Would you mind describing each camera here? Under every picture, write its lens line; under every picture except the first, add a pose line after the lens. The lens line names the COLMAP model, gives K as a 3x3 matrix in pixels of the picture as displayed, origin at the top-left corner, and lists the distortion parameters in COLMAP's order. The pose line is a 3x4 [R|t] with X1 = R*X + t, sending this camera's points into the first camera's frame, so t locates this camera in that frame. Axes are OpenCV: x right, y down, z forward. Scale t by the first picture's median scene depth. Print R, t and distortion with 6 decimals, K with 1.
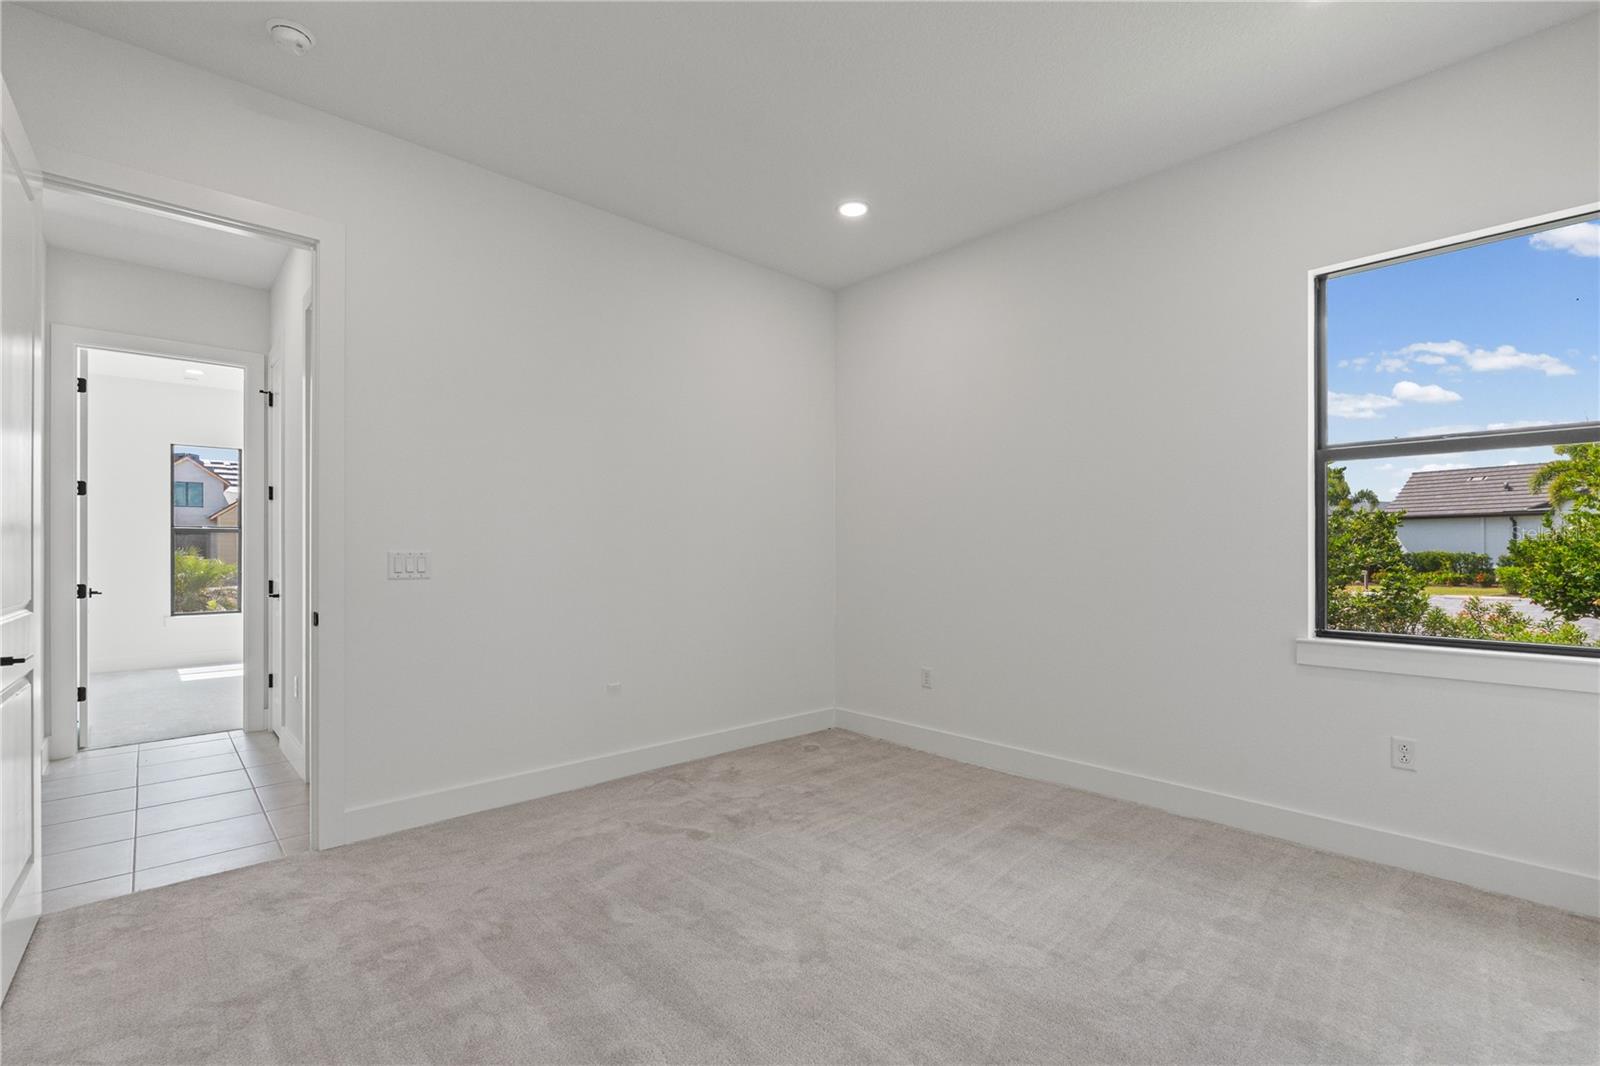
lens RADIAL K [[709.2, 0, 800.0], [0, 709.2, 533.0], [0, 0, 1]] dist [-0.004646, -0.000517]
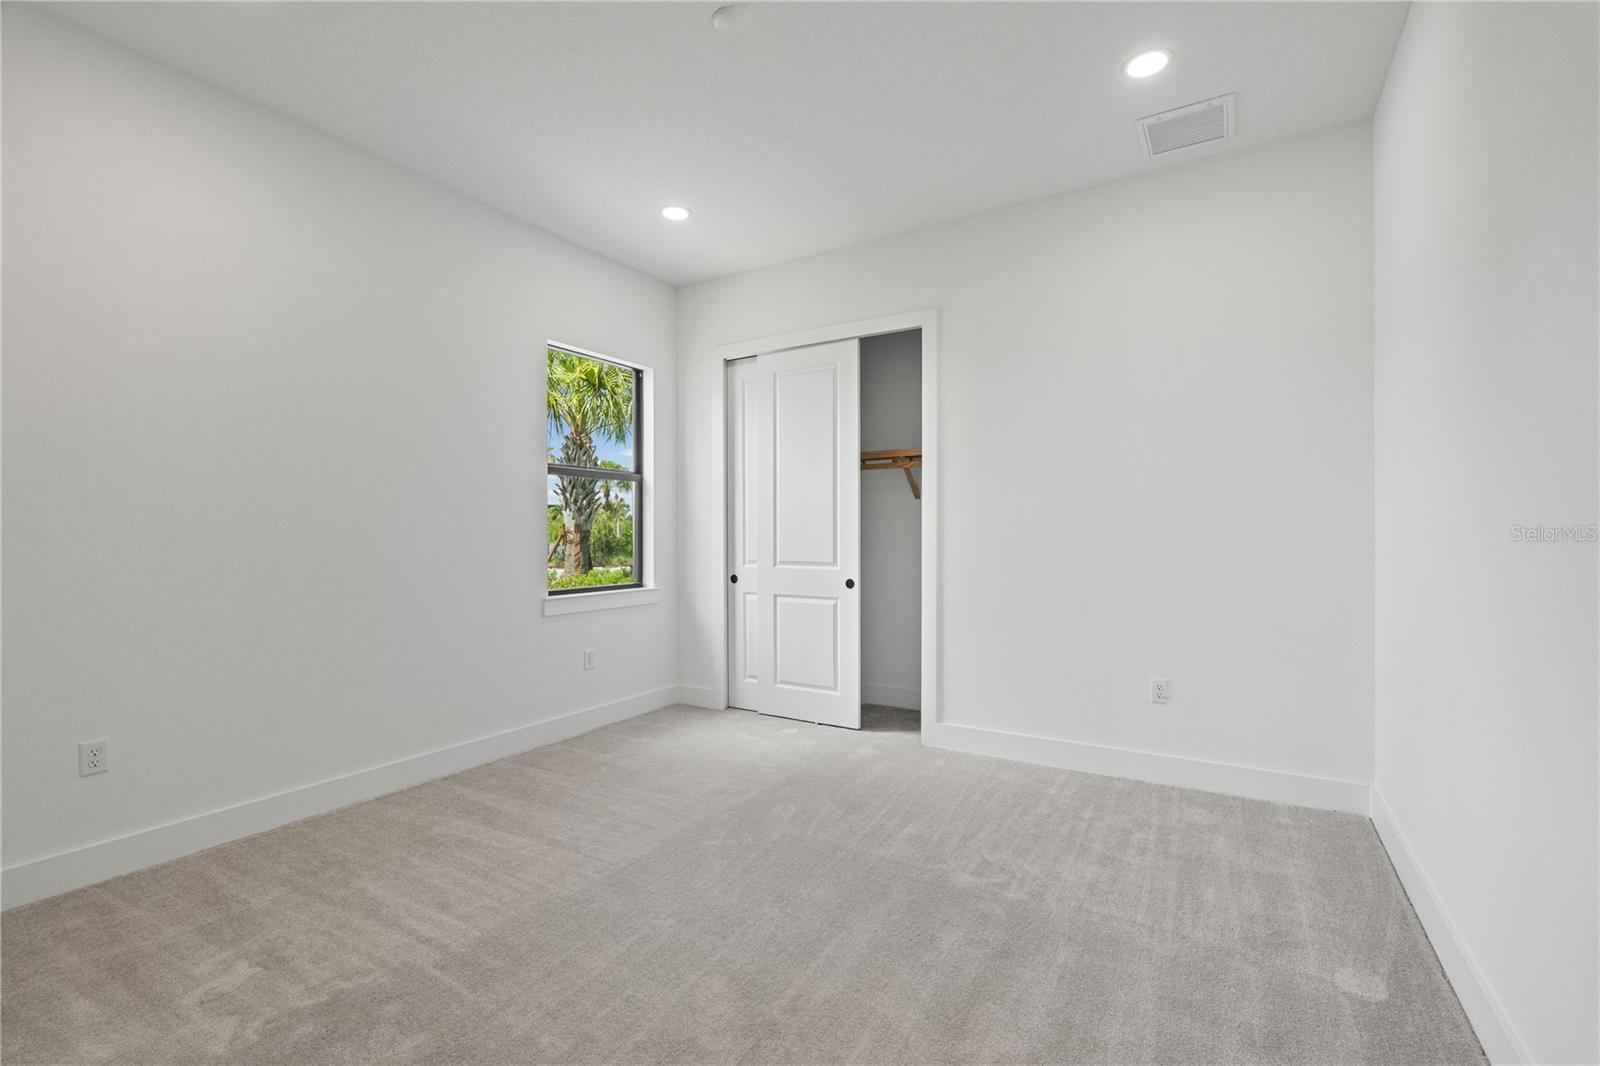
lens RADIAL K [[709.2, 0, 800.0], [0, 709.2, 533.0], [0, 0, 1]] dist [-0.004646, -0.000517]
pose [[-0.274337, 0.008271, 0.961598, -0.669836], [-0.011040, 0.999870, -0.011750, 0.029351], [-0.961570, -0.013839, -0.274210, 0.779135]]
